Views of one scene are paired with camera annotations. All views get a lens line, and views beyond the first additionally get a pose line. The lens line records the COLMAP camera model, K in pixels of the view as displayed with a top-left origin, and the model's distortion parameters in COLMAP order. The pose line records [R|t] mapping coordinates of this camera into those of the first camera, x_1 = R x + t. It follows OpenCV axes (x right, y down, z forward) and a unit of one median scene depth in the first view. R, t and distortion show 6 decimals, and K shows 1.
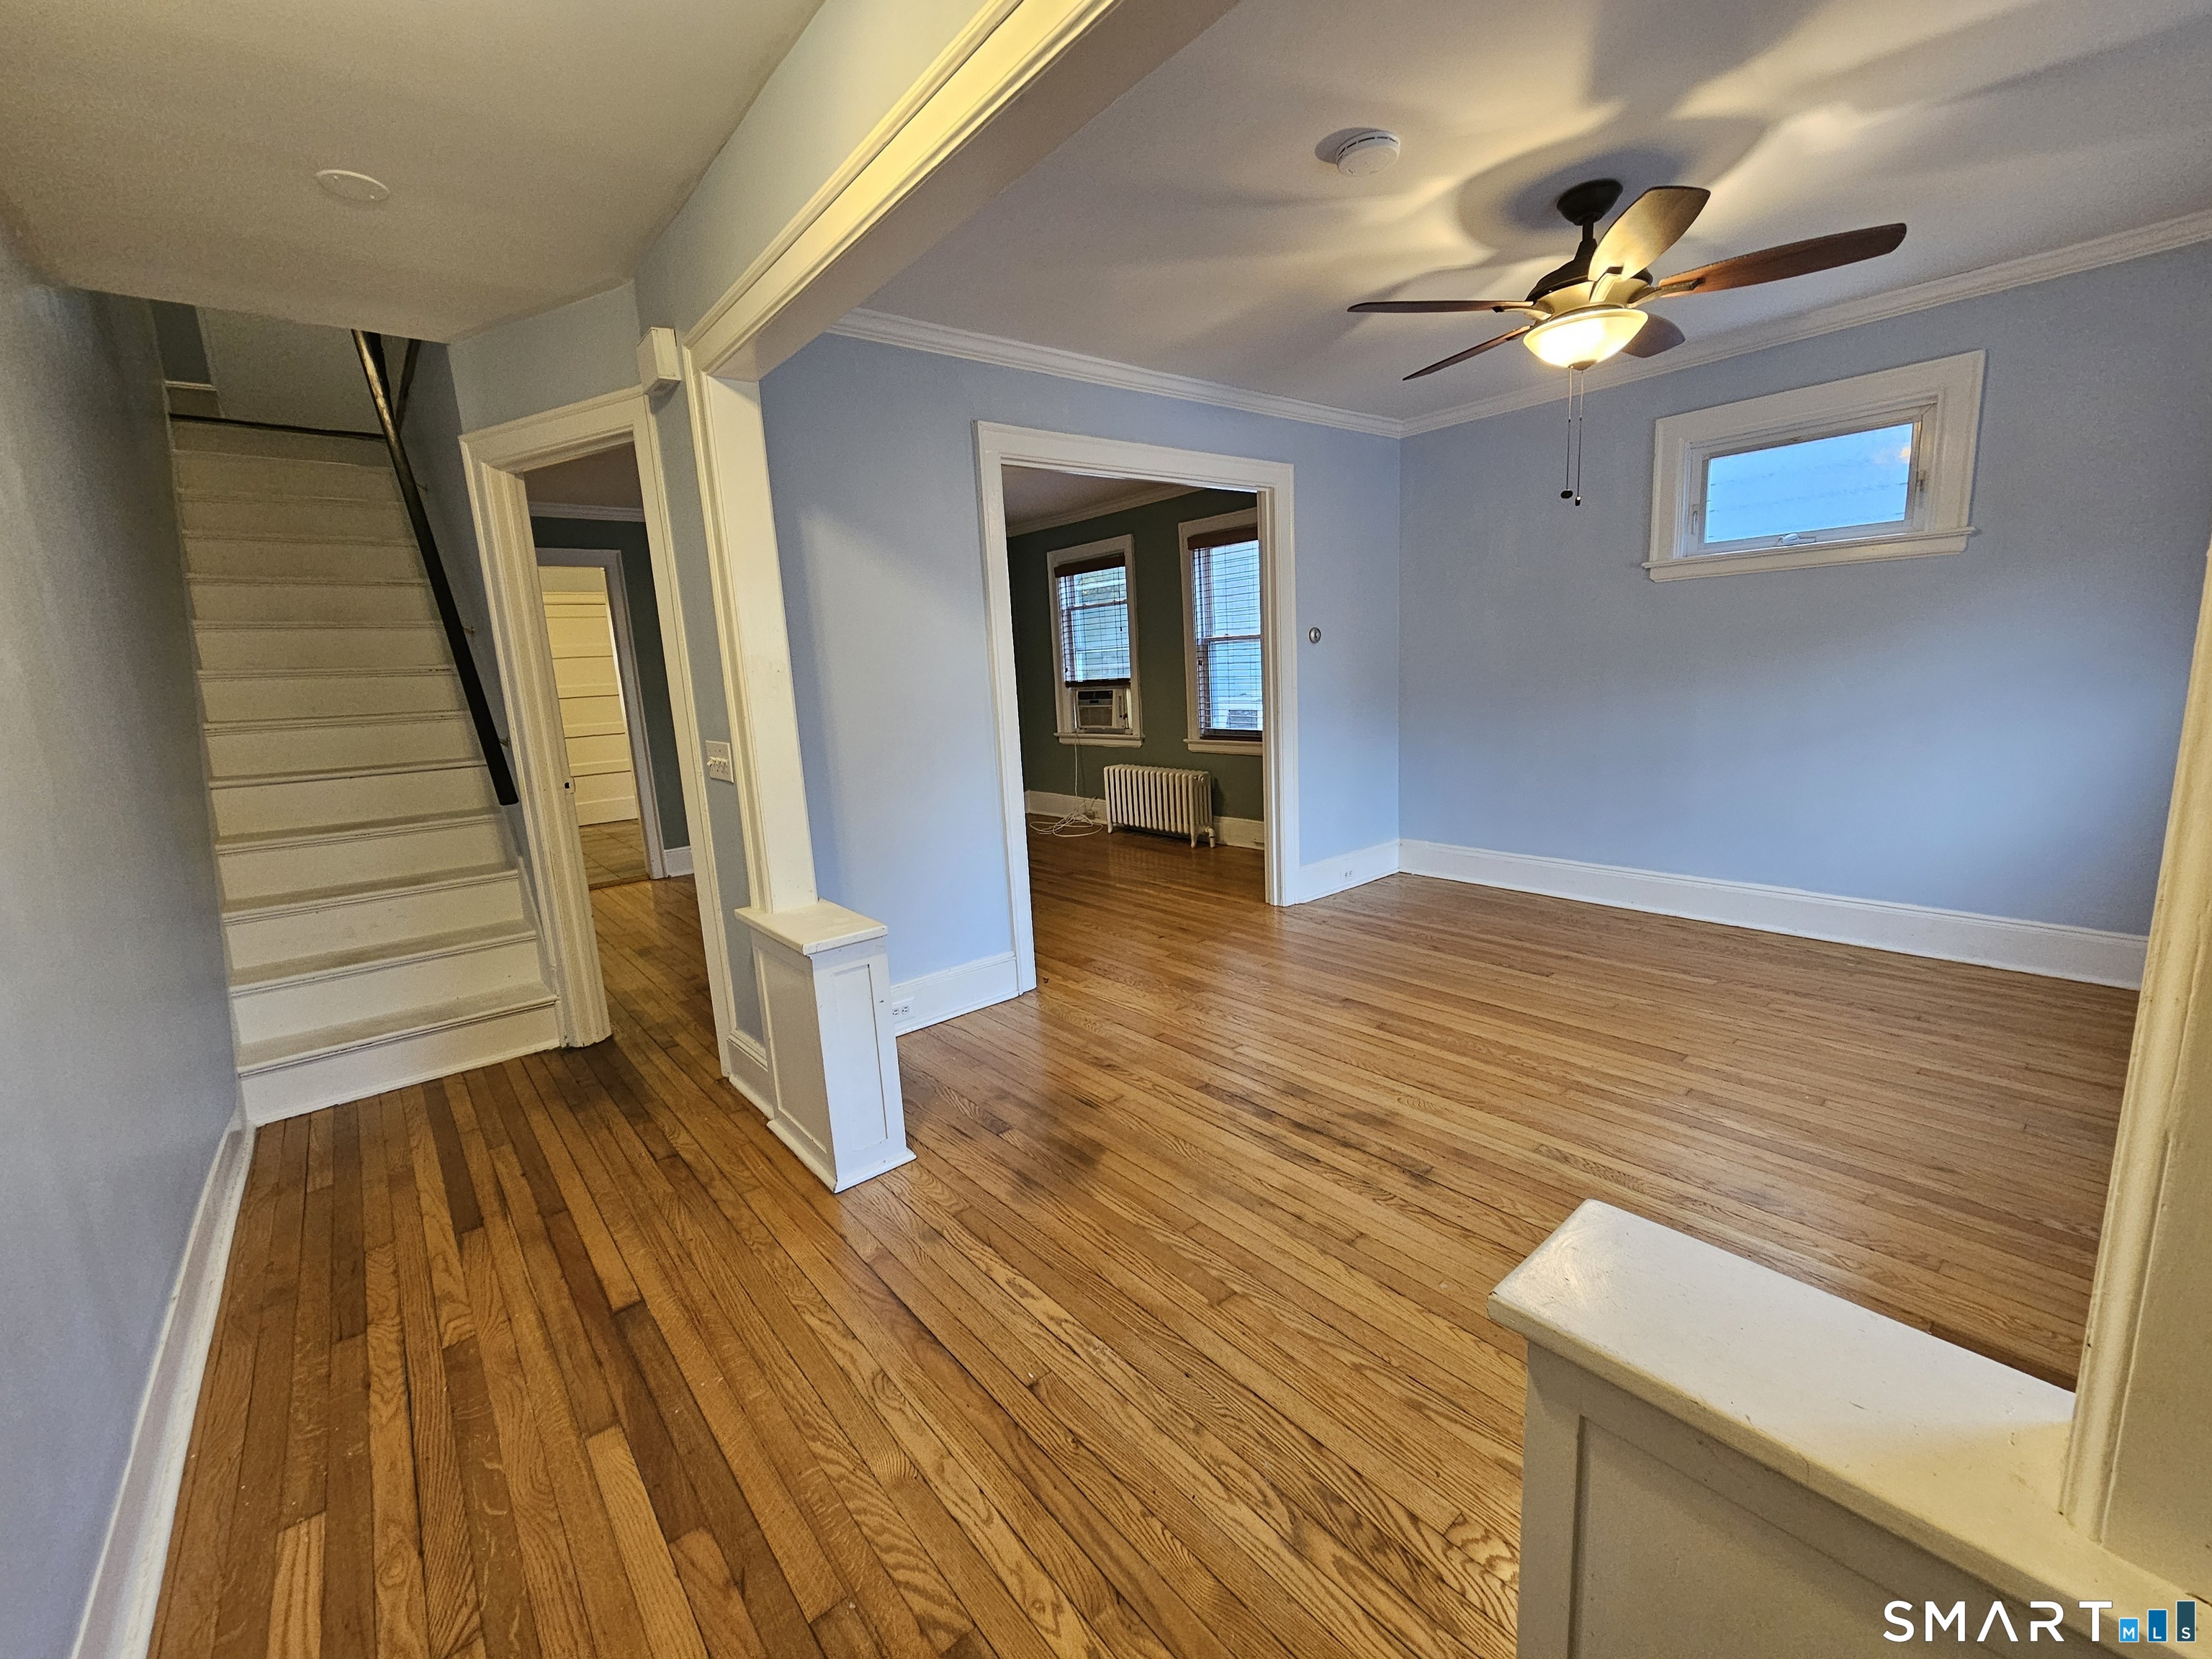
lens RADIAL K [[904.2, 0, 1104.9], [0, 904.2, 822.8], [0, 0, 1]] dist [-0.002673, 0.000018]
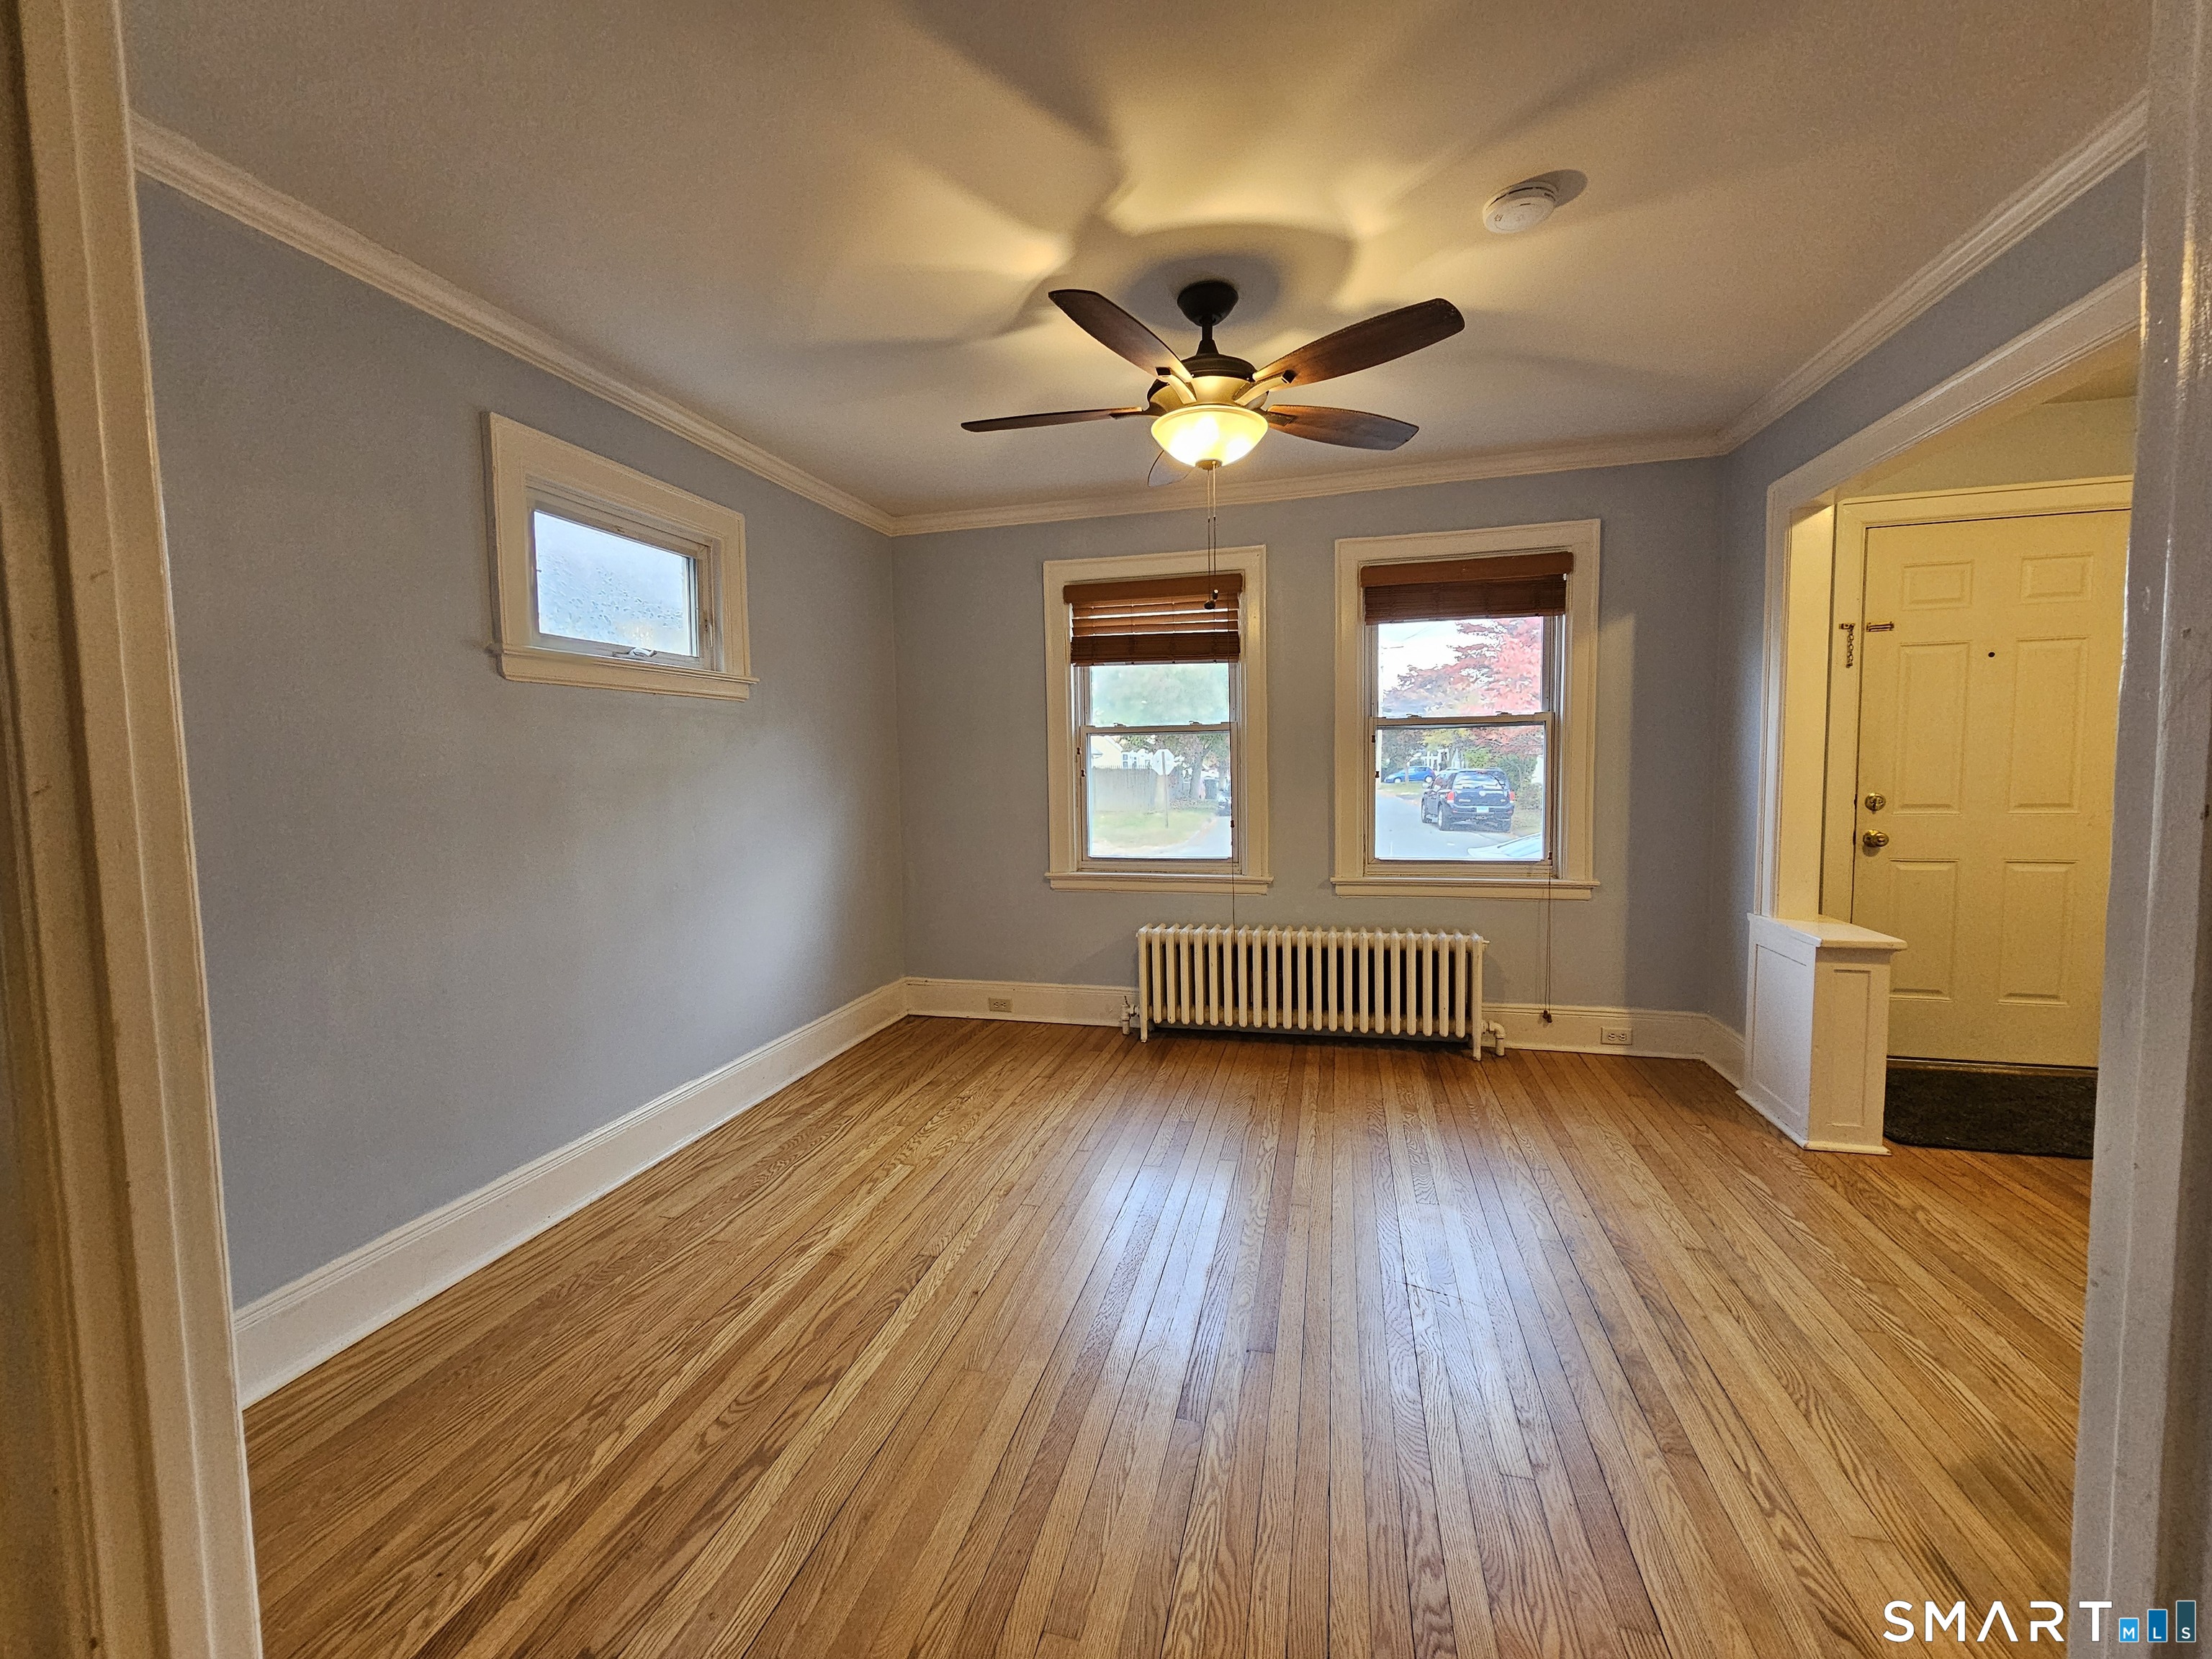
lens RADIAL K [[904.2, 0, 1104.9], [0, 904.2, 822.8], [0, 0, 1]] dist [-0.002673, 0.000018]
pose [[-0.583711, 0.011336, 0.811882, -0.116113], [0.193425, 0.973058, 0.125478, -0.188836], [-0.788586, 0.230281, -0.570177, 1.152980]]
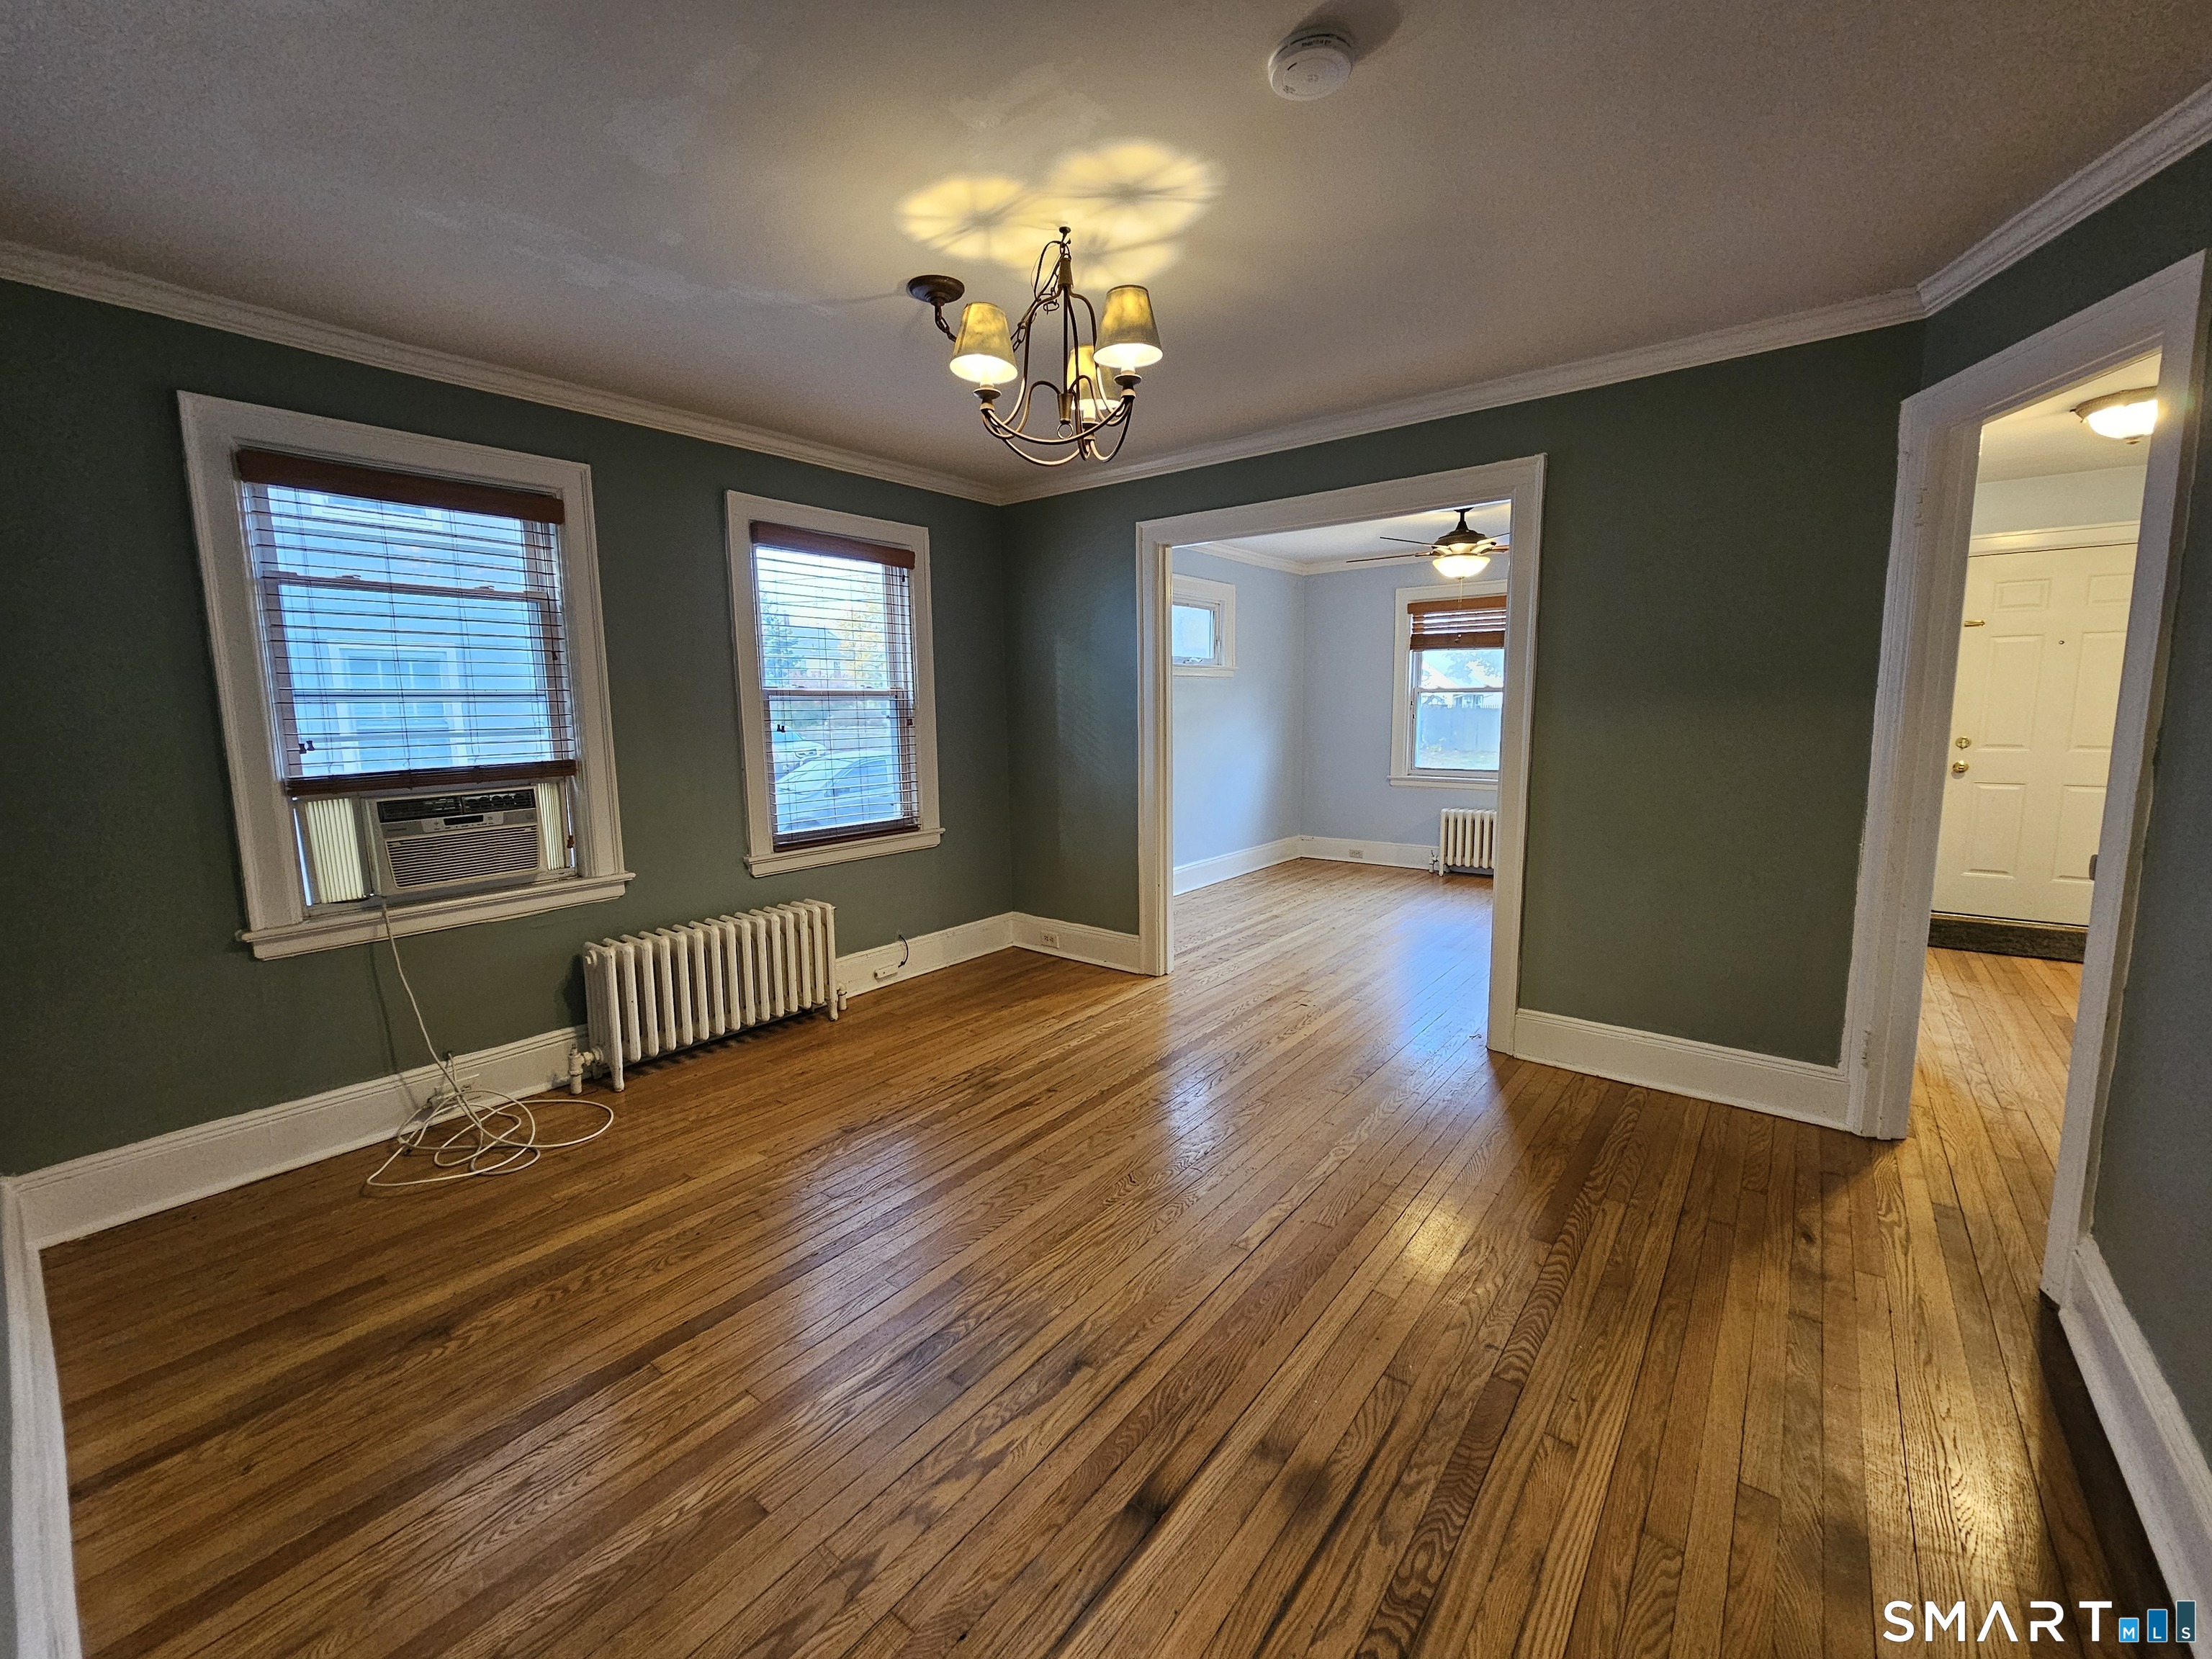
lens RADIAL K [[904.2, 0, 1104.9], [0, 904.2, 822.8], [0, 0, 1]] dist [-0.002673, 0.000018]
pose [[-0.209746, -0.069126, 0.975309, -0.921289], [0.198652, 0.973680, 0.111732, -0.235205], [-0.957363, 0.217182, -0.190494, 1.549514]]
